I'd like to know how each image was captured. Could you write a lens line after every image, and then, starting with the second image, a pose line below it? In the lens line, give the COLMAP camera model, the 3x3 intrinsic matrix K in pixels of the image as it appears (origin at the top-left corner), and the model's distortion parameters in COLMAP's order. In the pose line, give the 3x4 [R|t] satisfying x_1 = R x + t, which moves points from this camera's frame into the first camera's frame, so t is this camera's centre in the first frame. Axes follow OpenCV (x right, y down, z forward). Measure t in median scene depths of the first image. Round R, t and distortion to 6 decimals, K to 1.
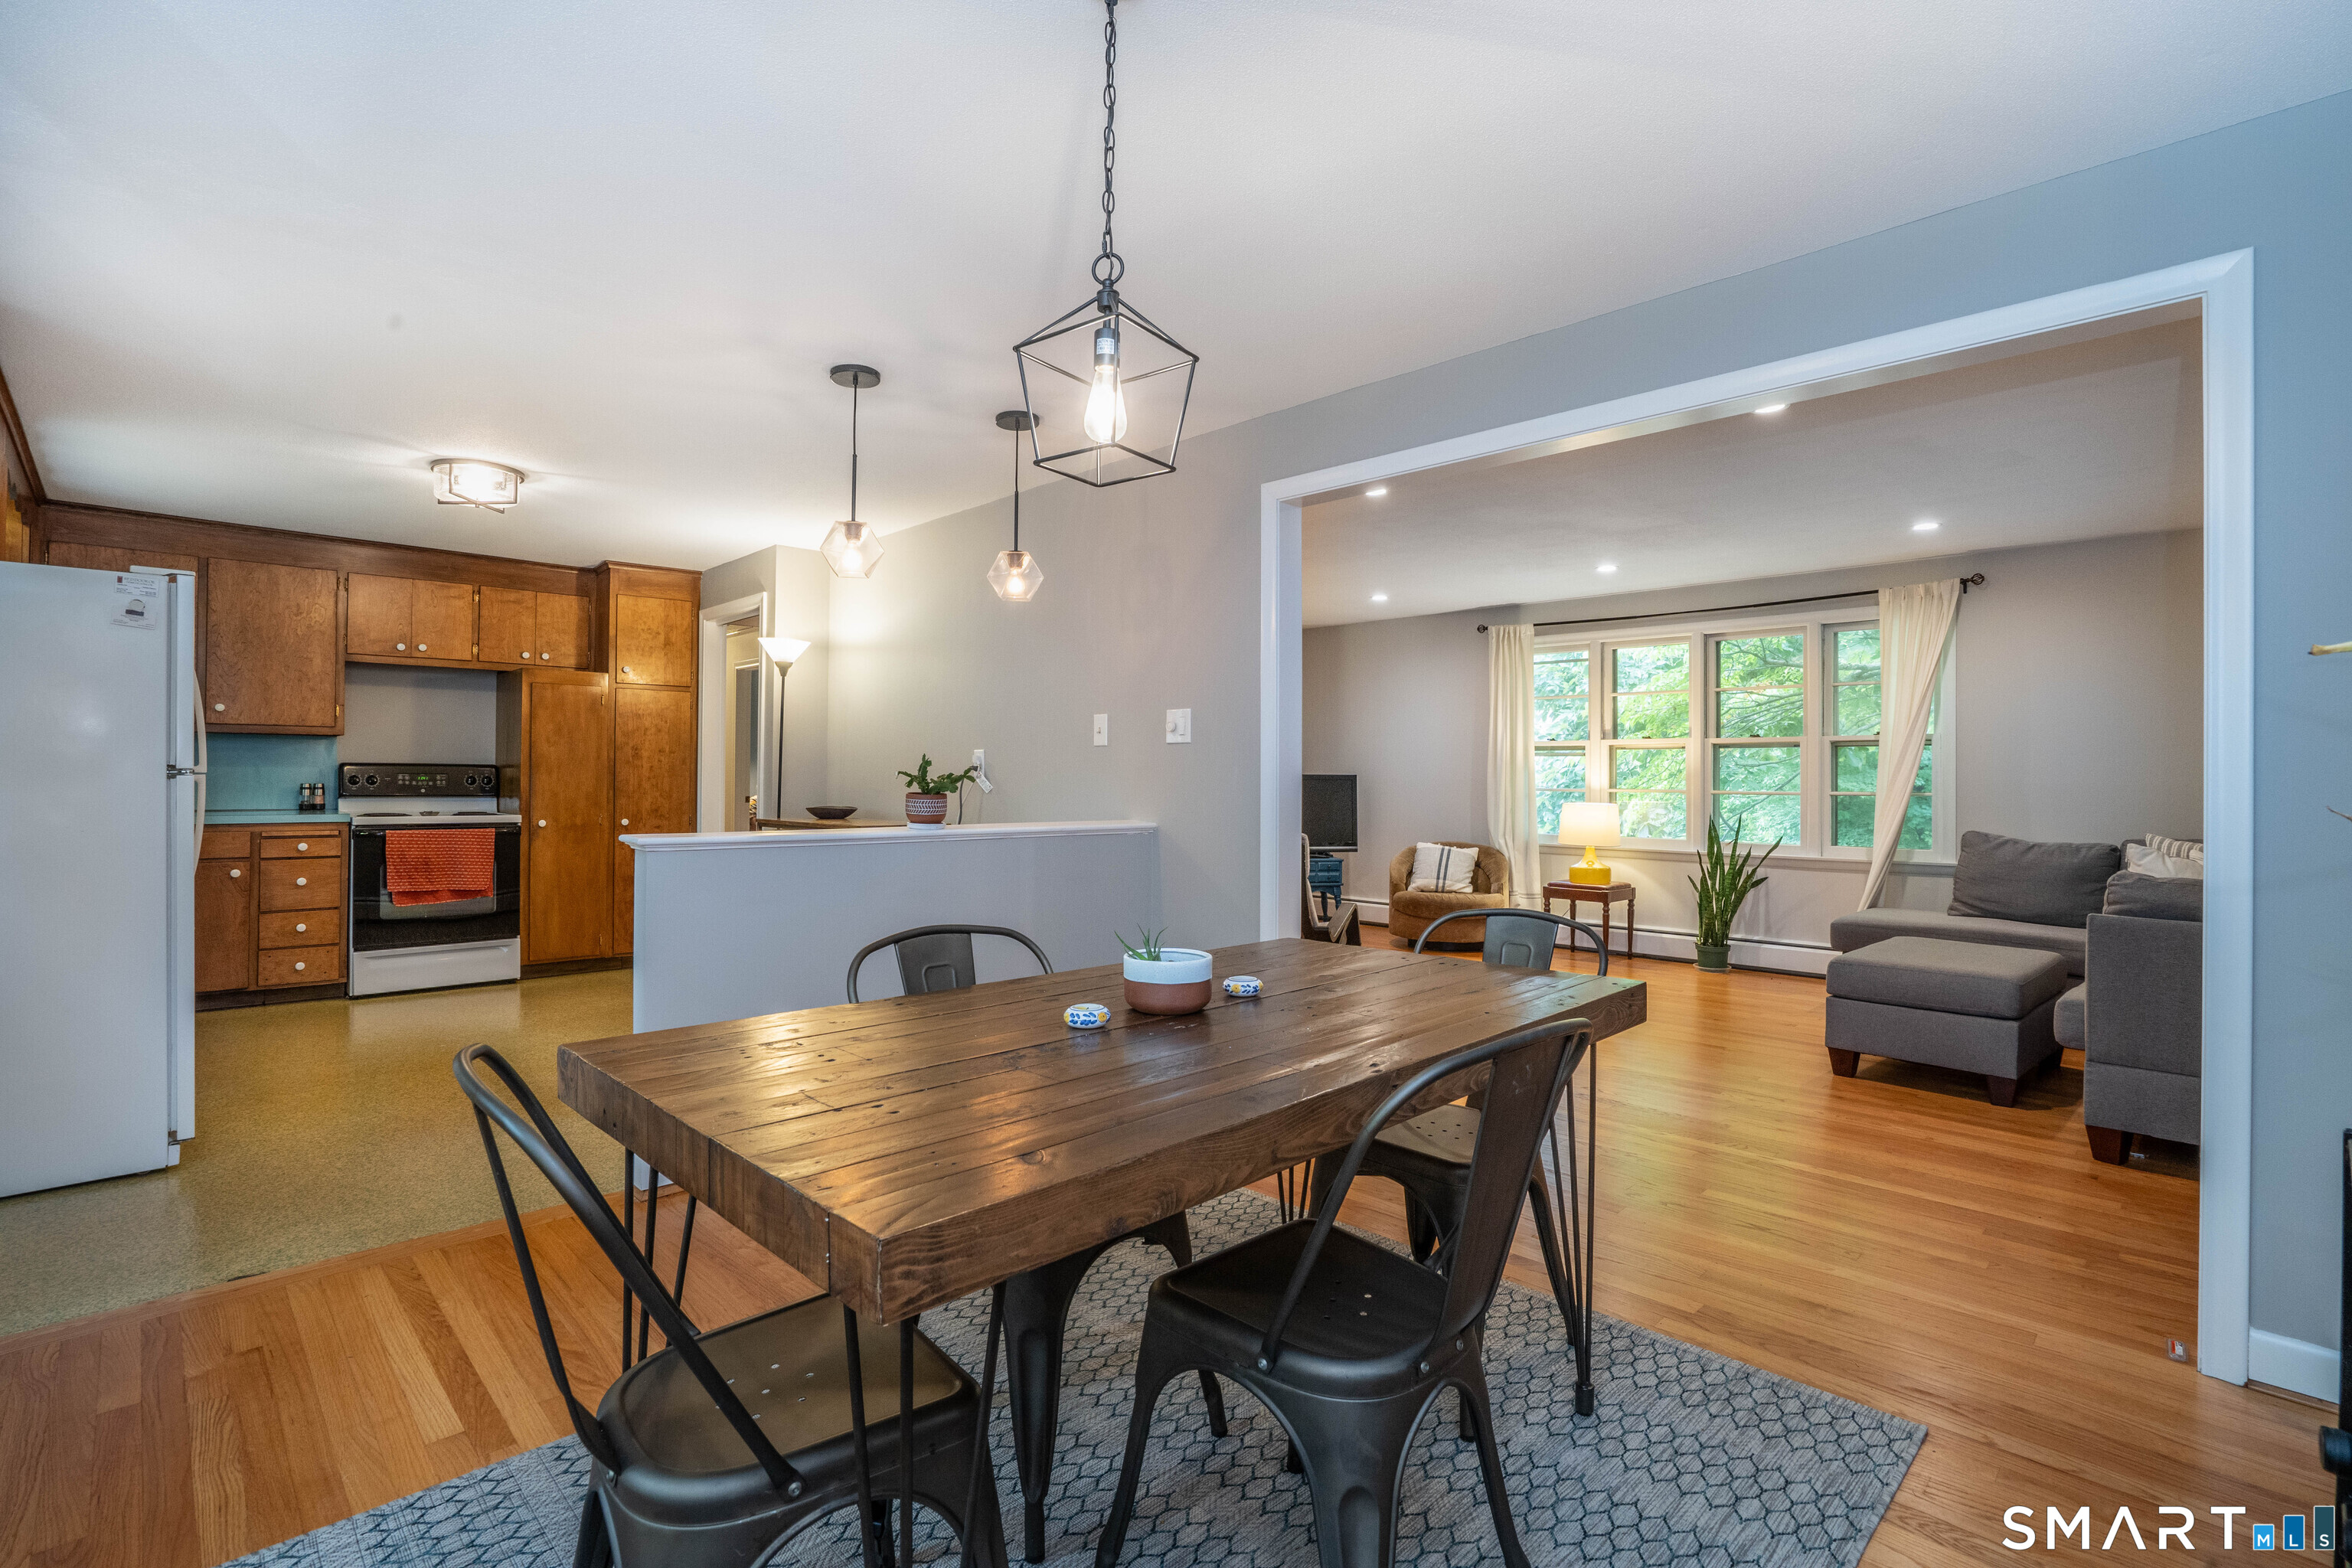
lens RADIAL K [[1091.5, 0, 1171.8], [0, 1091.5, 775.0], [0, 0, 1]] dist [-0.055026, 0.023985]
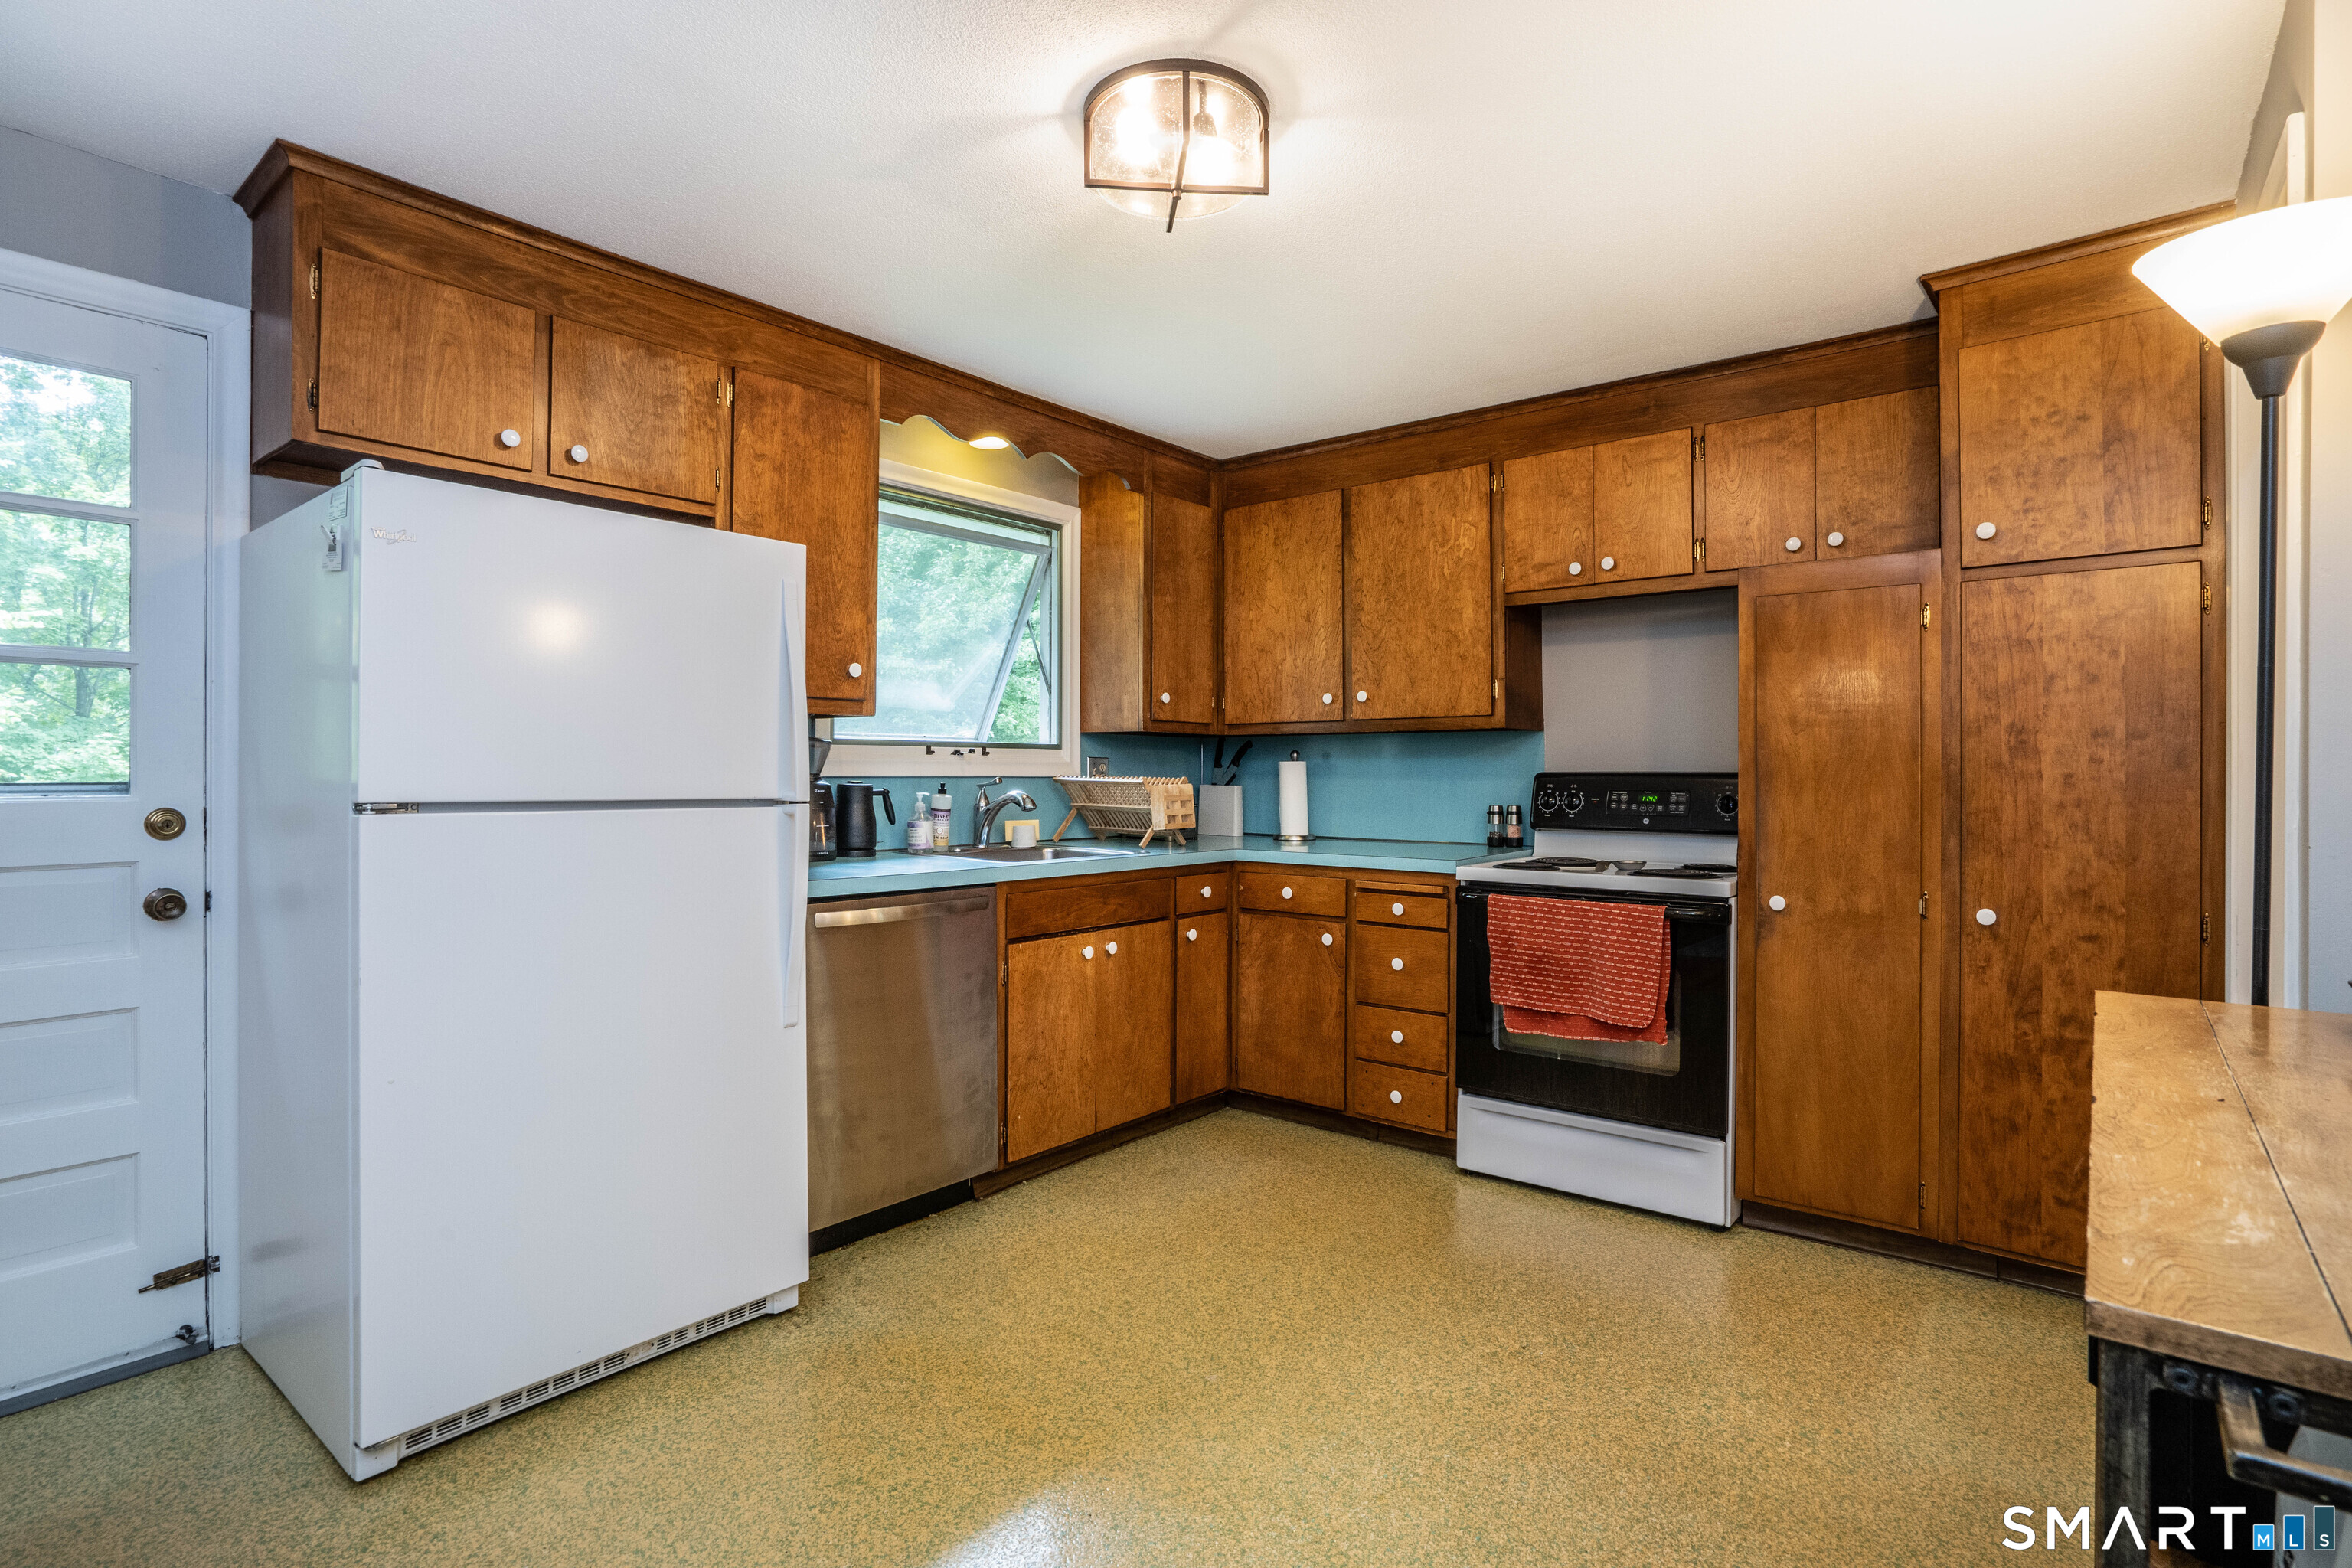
lens RADIAL K [[1143.3, 0, 1176.1], [0, 1143.3, 776.0], [0, 0, 1]] dist [-0.048697, 0.001295]
pose [[0.116539, -0.002880, -0.993182, -0.149614], [0.005086, 0.999984, -0.002303, -0.009312], [0.993173, -0.004783, 0.116552, 0.725434]]
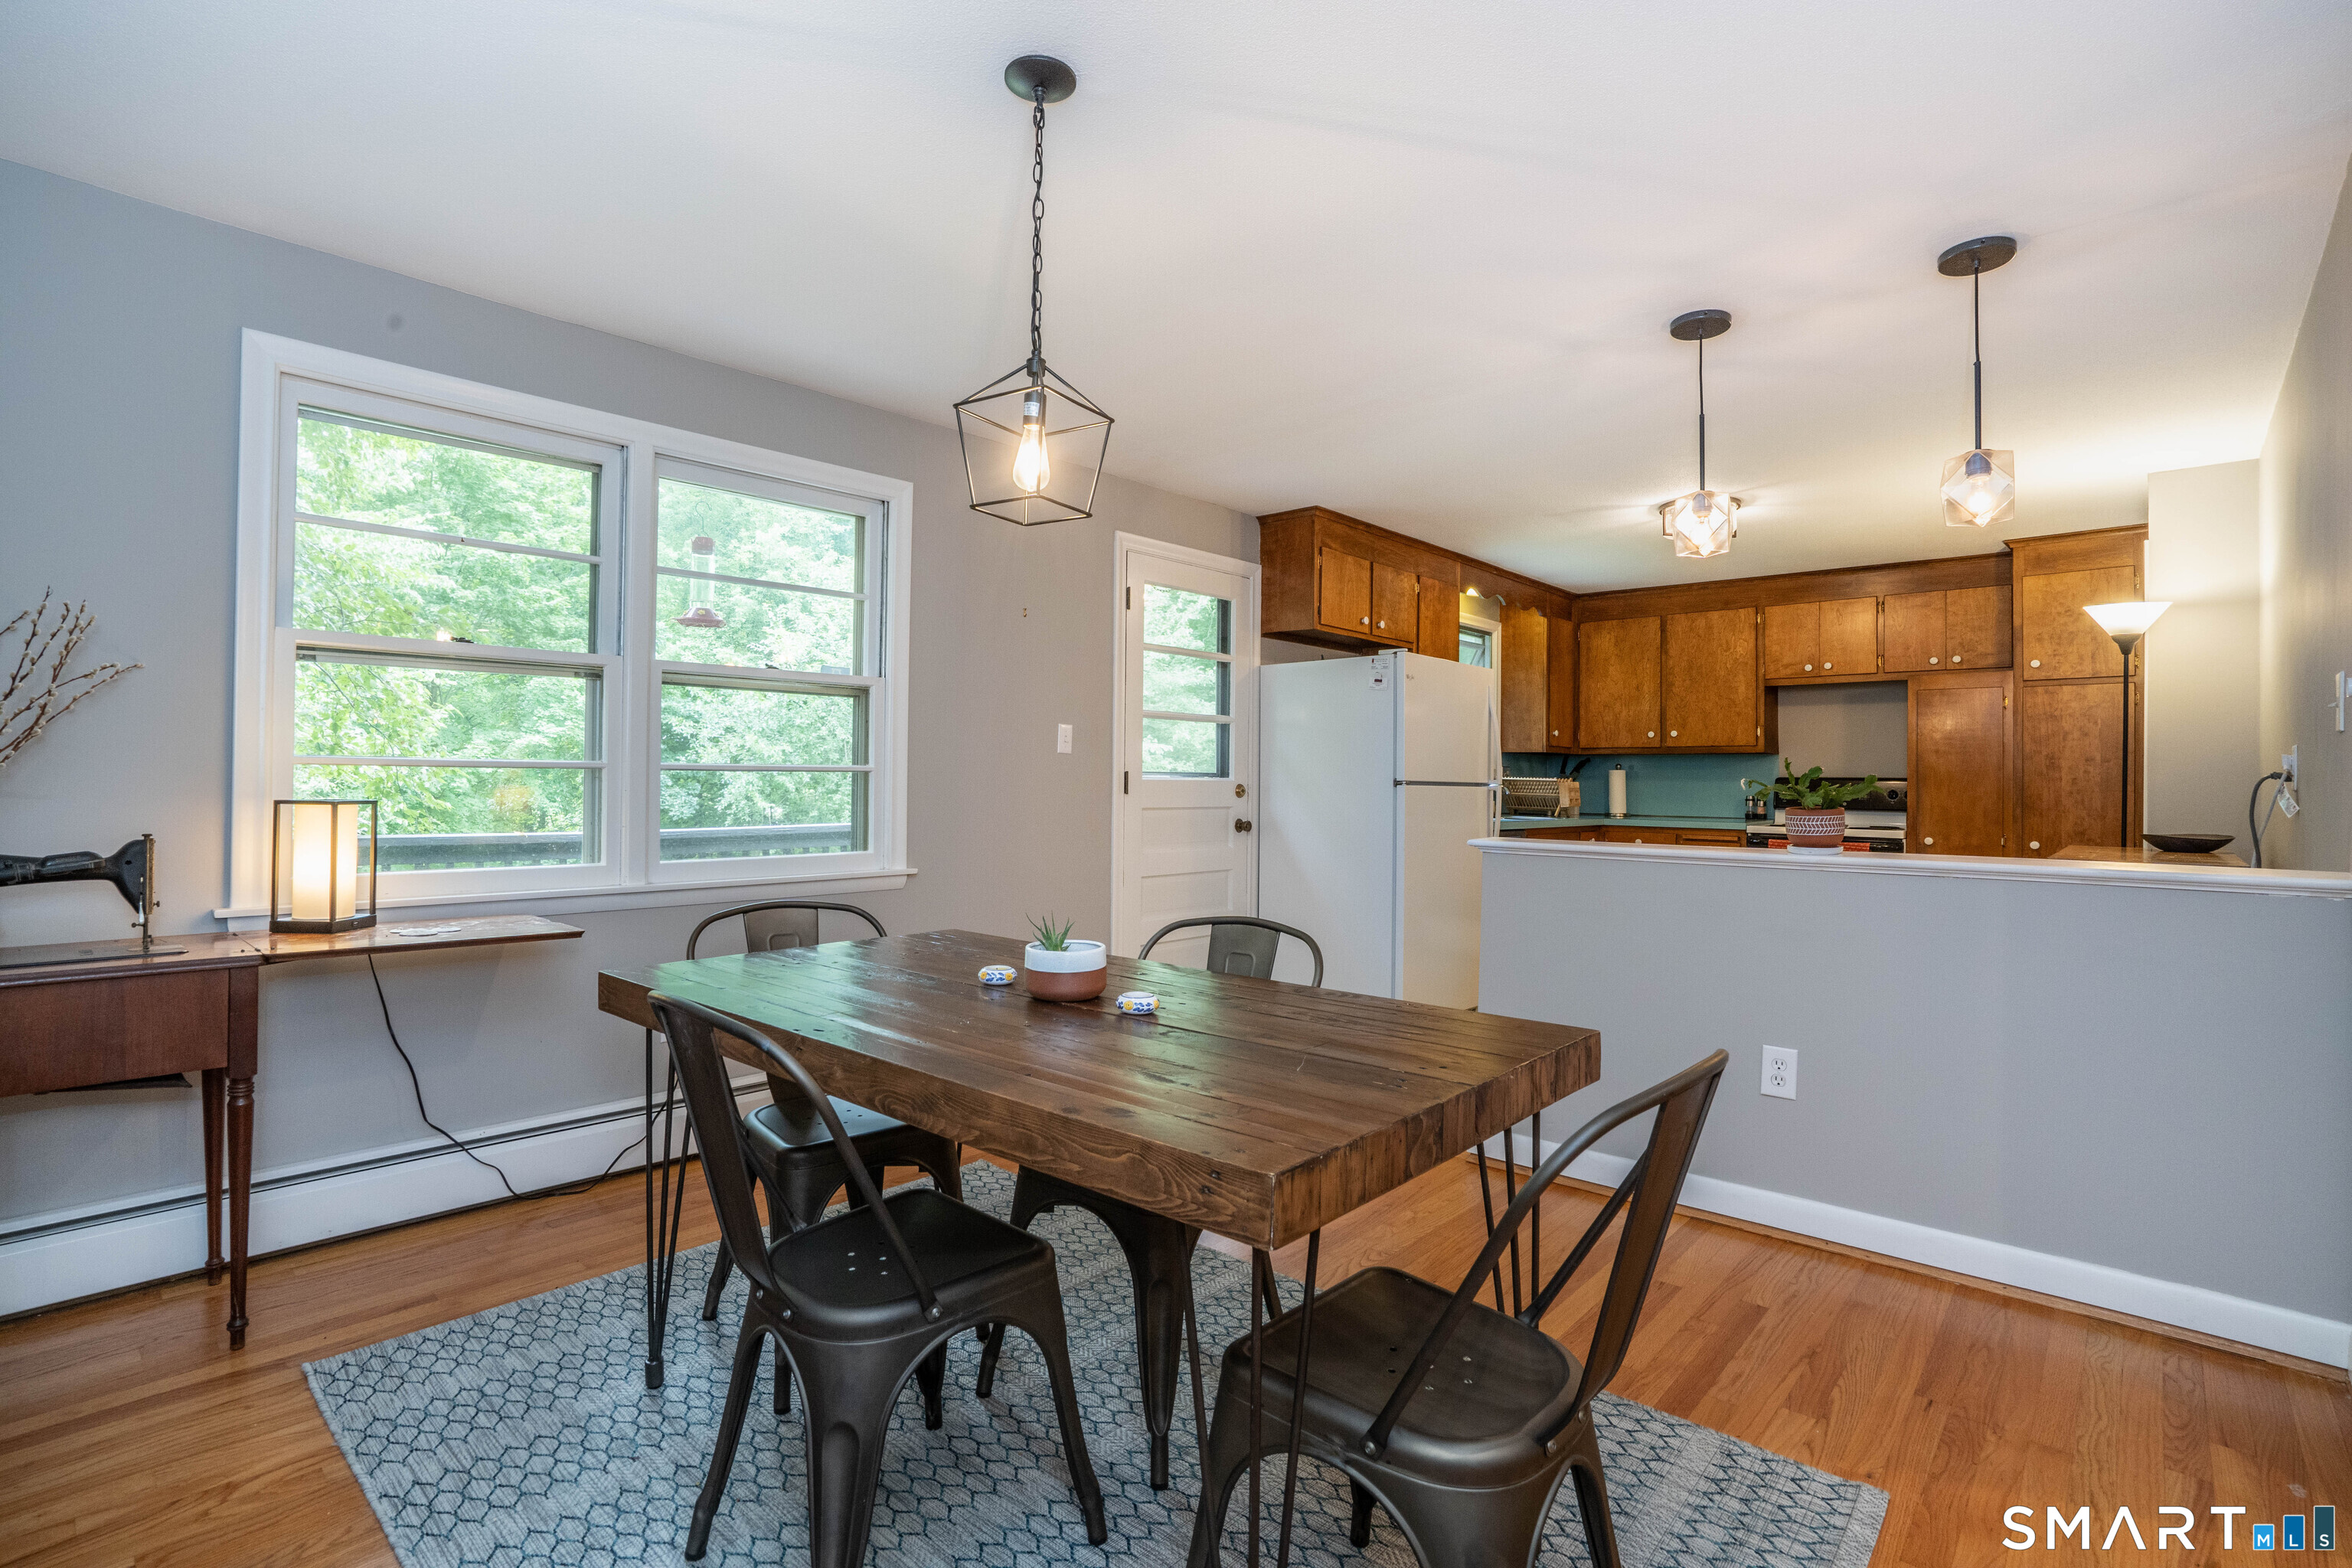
lens RADIAL K [[1103.3, 0, 1162.5], [0, 1103.3, 771.7], [0, 0, 1]] dist [-0.042487, 0.000541]
pose [[0.055039, -0.014187, -0.998383, 0.320011], [-0.005925, 0.999877, -0.014535, 0.002808], [0.998467, 0.006716, 0.054948, 0.304214]]
